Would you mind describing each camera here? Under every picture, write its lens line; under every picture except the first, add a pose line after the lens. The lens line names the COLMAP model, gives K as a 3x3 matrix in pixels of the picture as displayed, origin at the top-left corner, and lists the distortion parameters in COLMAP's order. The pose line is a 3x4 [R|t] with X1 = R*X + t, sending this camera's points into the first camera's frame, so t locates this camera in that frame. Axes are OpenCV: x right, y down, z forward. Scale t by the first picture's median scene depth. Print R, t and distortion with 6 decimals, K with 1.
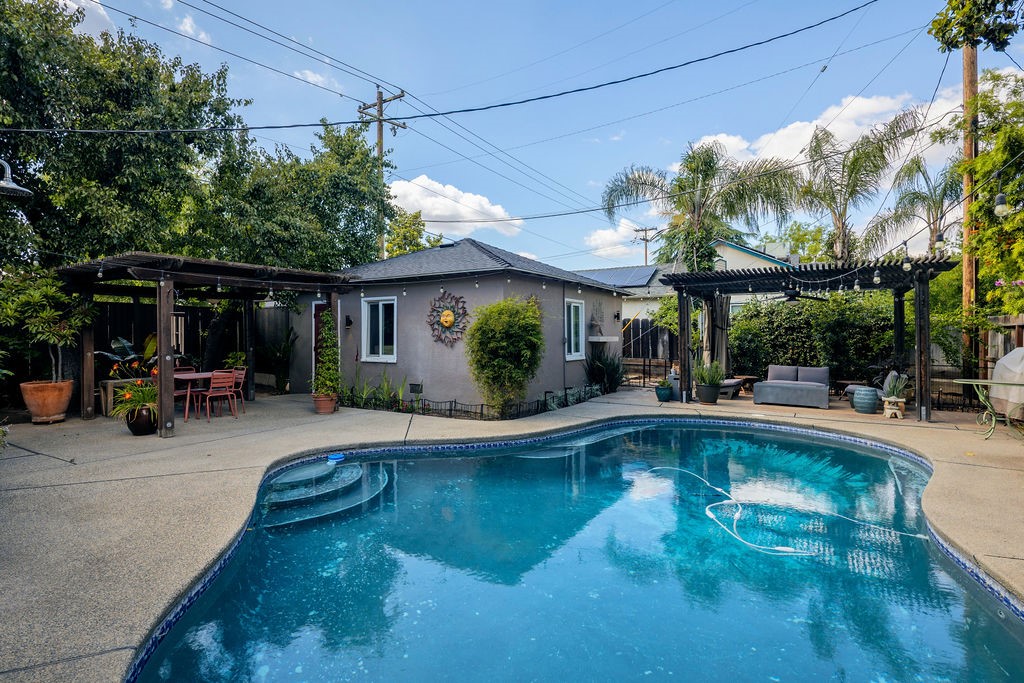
lens RADIAL K [[493.9, 0, 509.4], [0, 493.9, 337.5], [0, 0, 1]] dist [0.002086, -0.001886]
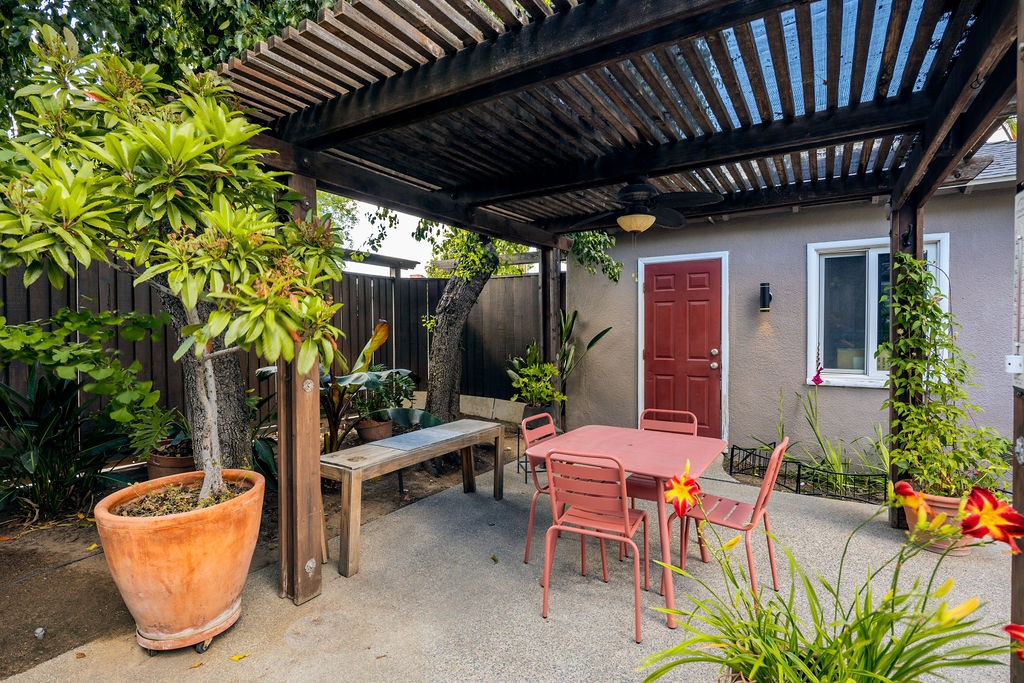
lens RADIAL K [[493.9, 0, 509.4], [0, 493.9, 337.5], [0, 0, 1]] dist [0.002086, -0.001886]
pose [[0.999952, 0.001909, -0.009611, -0.767557], [-0.001794, 0.999927, 0.011972, 0.000666], [0.009633, -0.011954, 0.999882, 0.740404]]
